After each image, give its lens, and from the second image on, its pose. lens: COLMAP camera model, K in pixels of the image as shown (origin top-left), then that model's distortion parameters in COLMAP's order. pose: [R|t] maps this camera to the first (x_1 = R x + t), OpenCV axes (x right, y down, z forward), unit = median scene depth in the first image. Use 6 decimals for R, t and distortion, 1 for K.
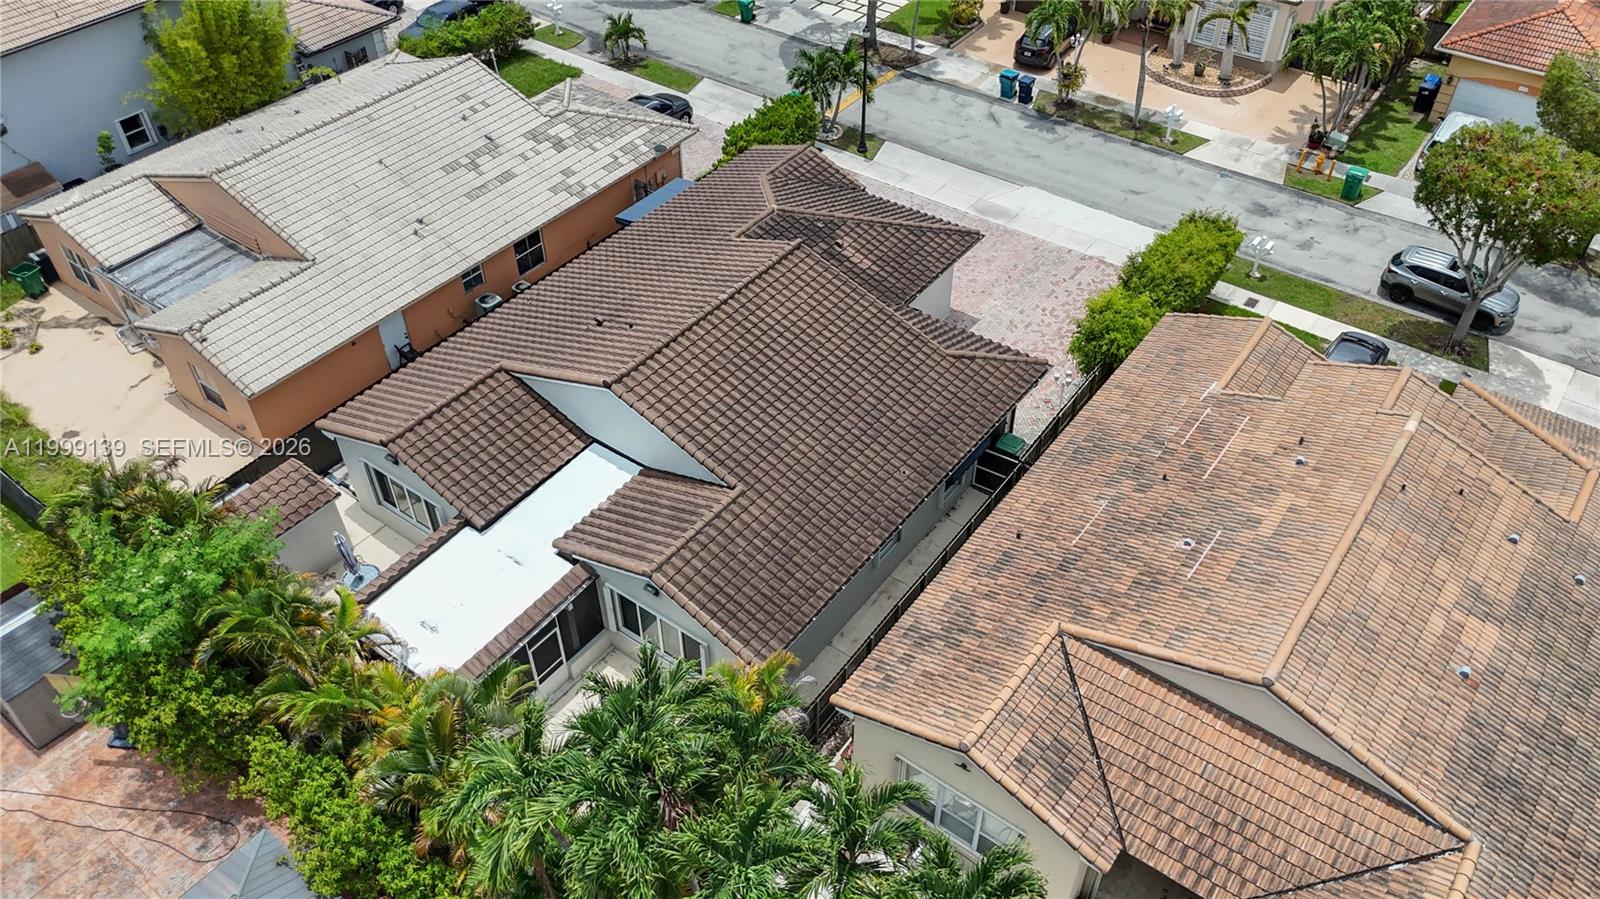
lens RADIAL K [[1190.0, 0, 798.5], [0, 1190.0, 449.0], [0, 0, 1]] dist [0.050968, -0.039463]
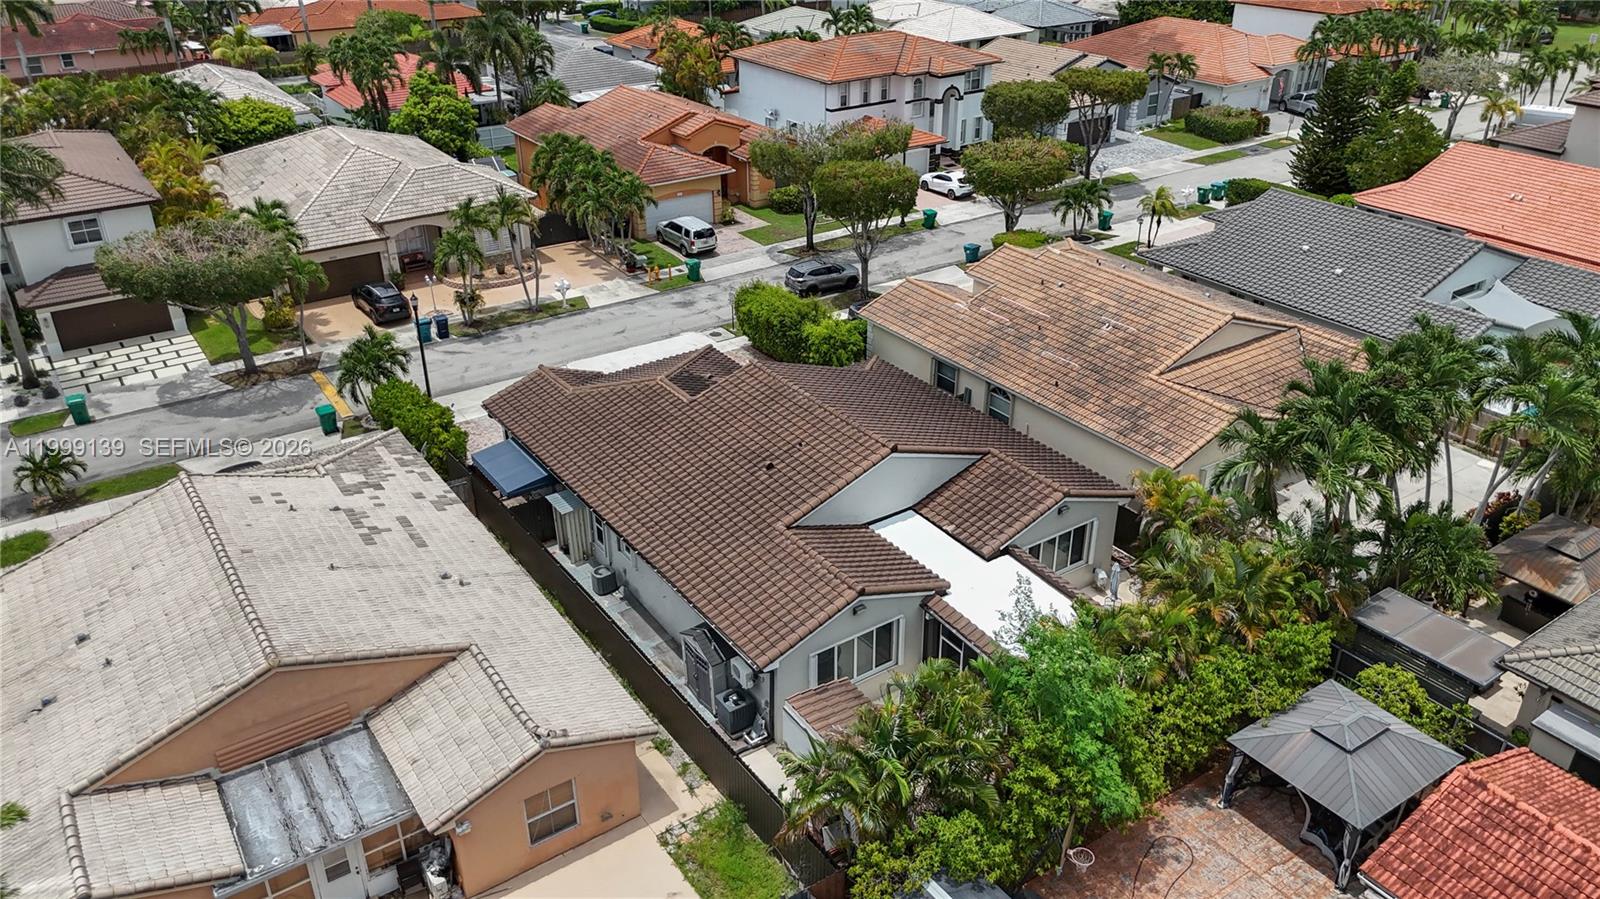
lens RADIAL K [[1190.0, 0, 798.6], [0, 1190.0, 454.1], [0, 0, 1]] dist [0.050968, -0.039463]
pose [[0.325817, -0.443947, 0.834718, -0.842749], [0.641789, 0.752162, 0.149528, -0.205213], [-0.694226, 0.486994, 0.529988, 0.300746]]
